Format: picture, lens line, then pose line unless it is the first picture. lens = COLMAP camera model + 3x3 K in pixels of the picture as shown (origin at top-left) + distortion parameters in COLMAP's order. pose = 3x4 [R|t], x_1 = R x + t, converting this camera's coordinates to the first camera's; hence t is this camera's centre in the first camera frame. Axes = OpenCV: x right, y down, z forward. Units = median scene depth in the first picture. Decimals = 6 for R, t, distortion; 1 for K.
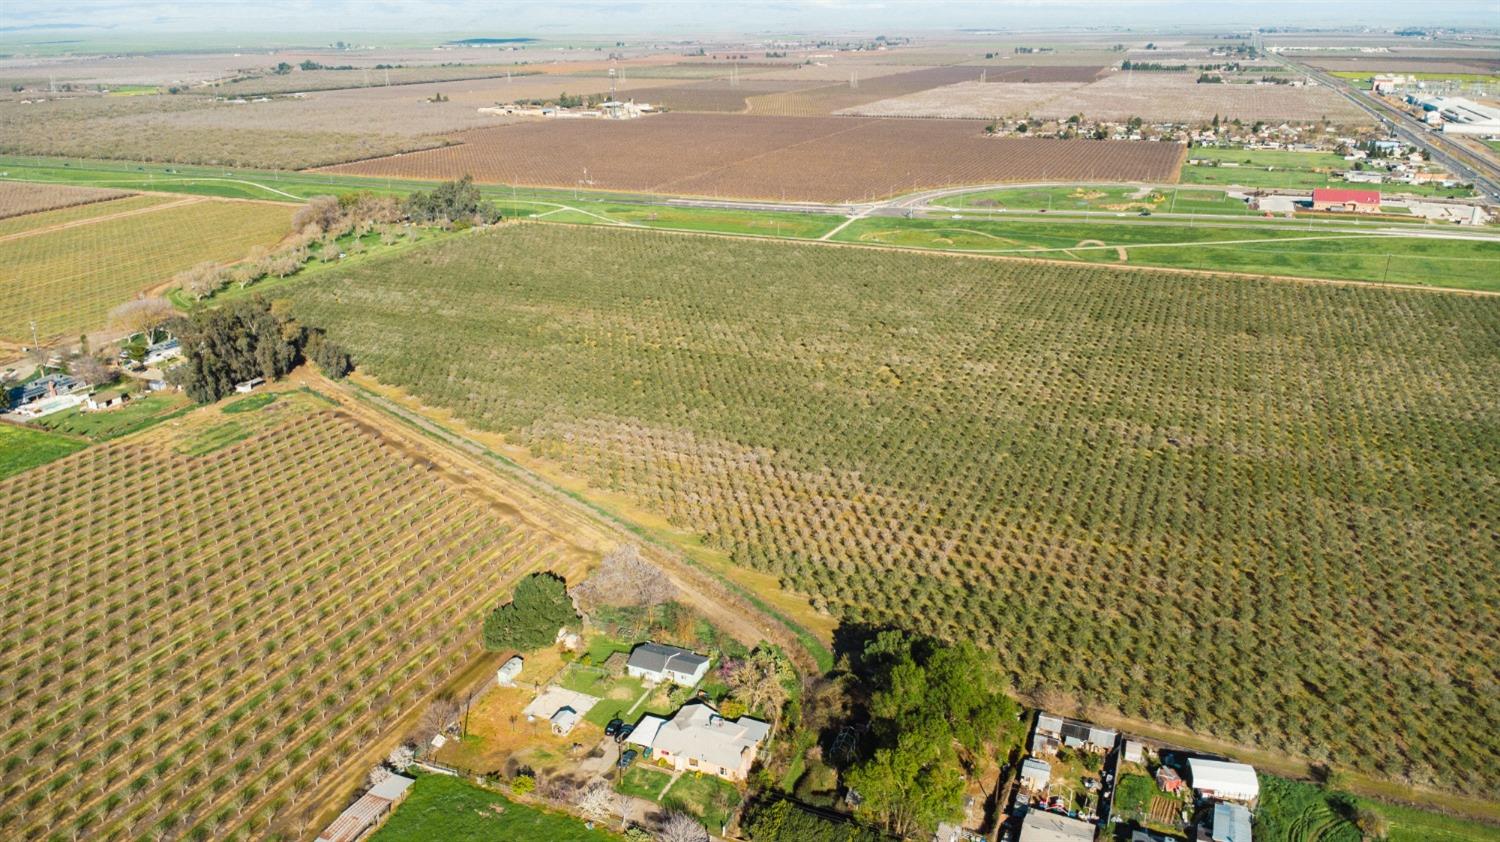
lens RADIAL K [[1083.3, 0, 746.6], [0, 1083.3, 420.2], [0, 0, 1]] dist [0.041984, -0.056509]
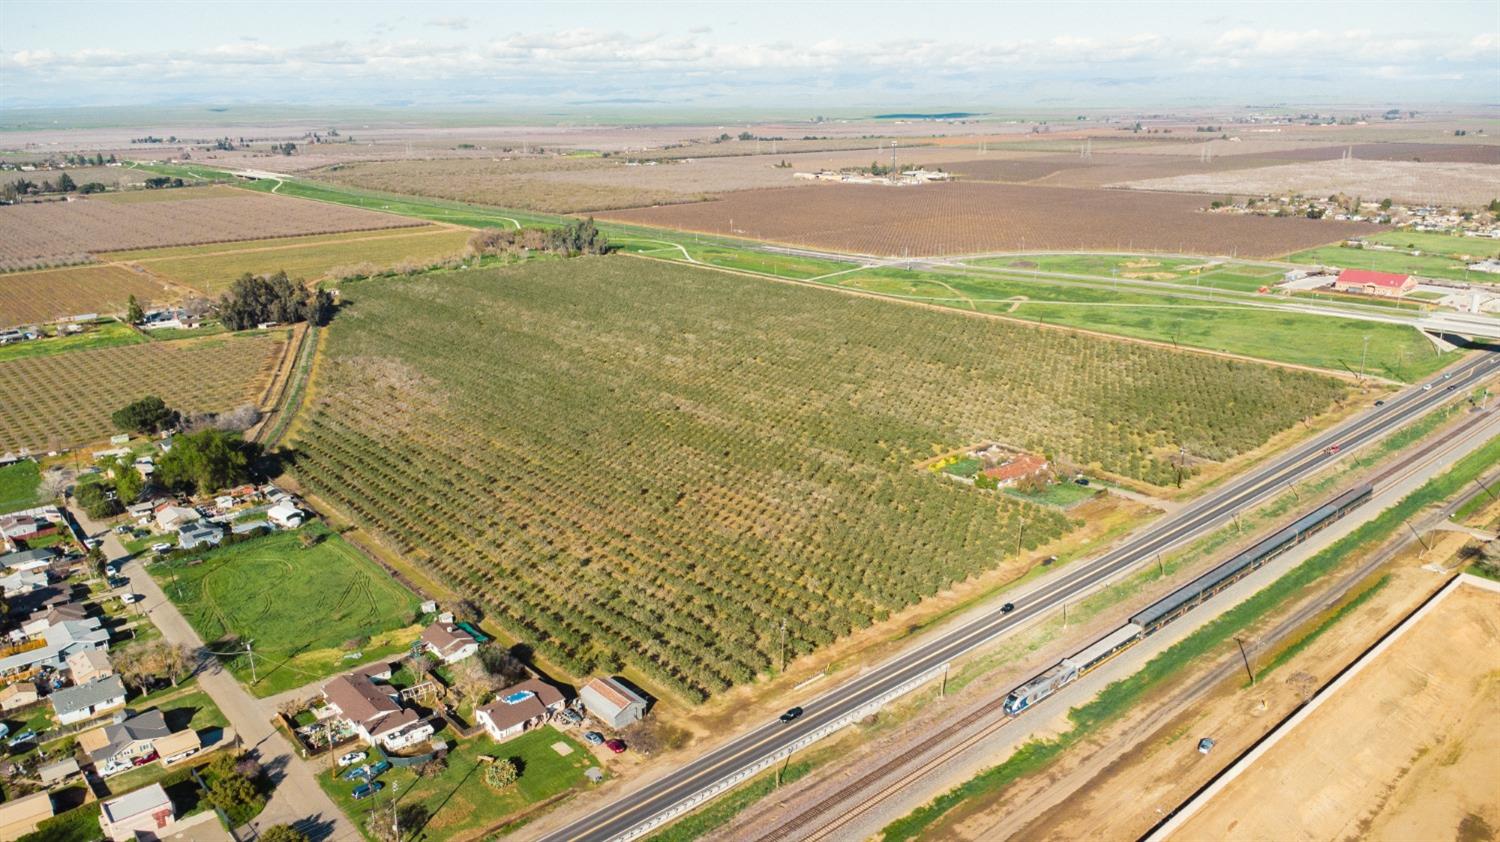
lens RADIAL K [[1083.3, 0, 746.6], [0, 1083.3, 420.2], [0, 0, 1]] dist [0.041984, -0.056509]
pose [[0.901695, 0.120097, -0.415359, 0.503345], [-0.145270, 0.988955, -0.029418, 0.029632], [0.407238, 0.086865, 0.909182, -0.098374]]
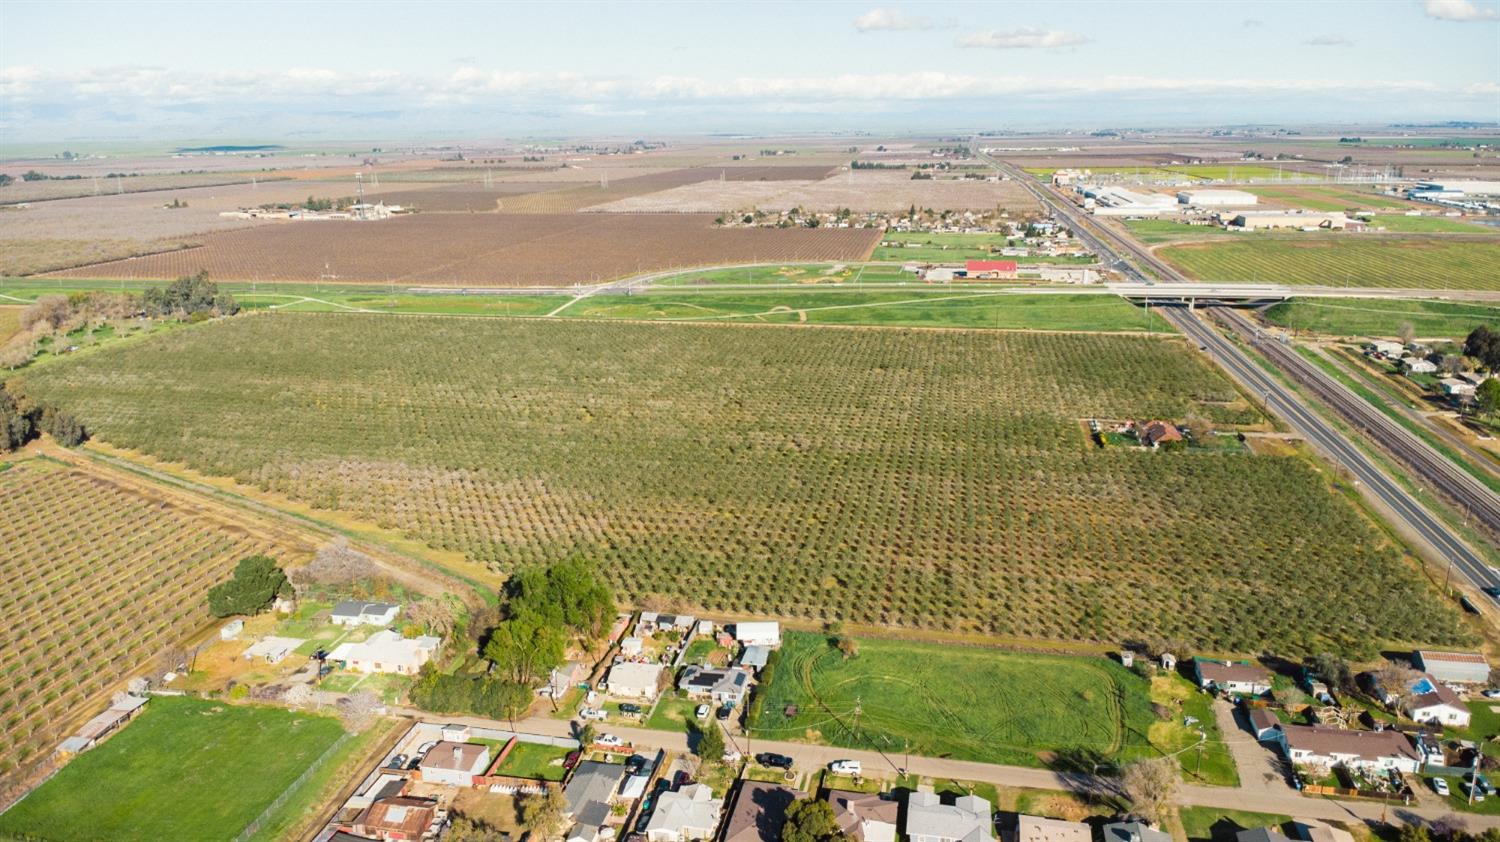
lens RADIAL K [[1083.3, 0, 746.6], [0, 1083.3, 420.2], [0, 0, 1]] dist [0.041984, -0.056509]
pose [[0.978733, -0.059067, 0.196449, 0.041170], [0.076078, 0.993871, -0.080201, 0.043343], [-0.190507, 0.093441, 0.977229, -0.115371]]
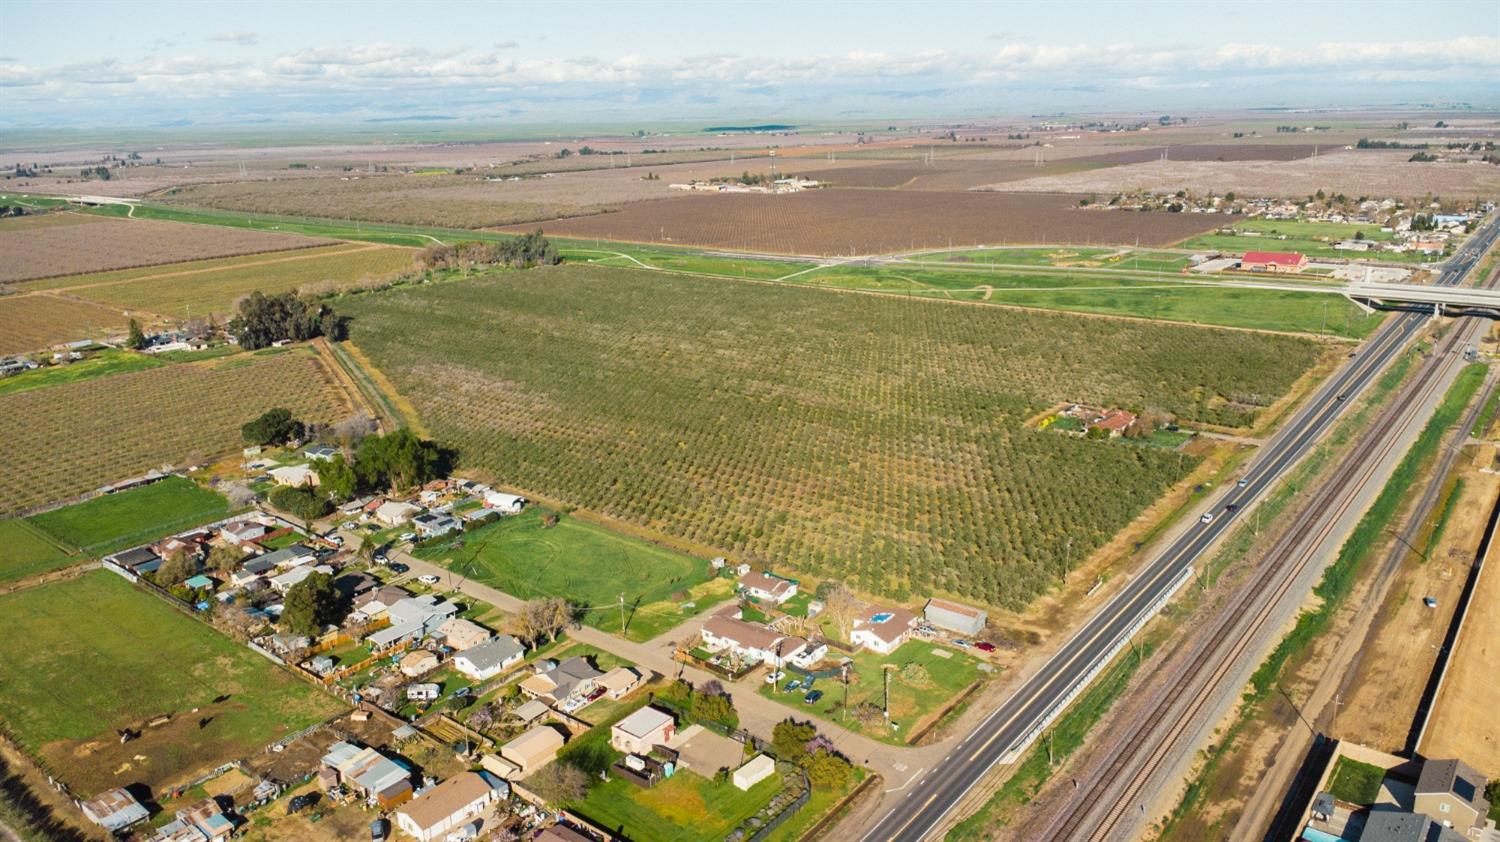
lens RADIAL K [[1083.3, 0, 746.6], [0, 1083.3, 420.2], [0, 0, 1]] dist [0.041984, -0.056509]
pose [[0.963343, 0.058597, -0.261796, 0.361213], [-0.076863, 0.995230, -0.060075, 0.071375], [0.257027, 0.077995, 0.963252, -0.206357]]
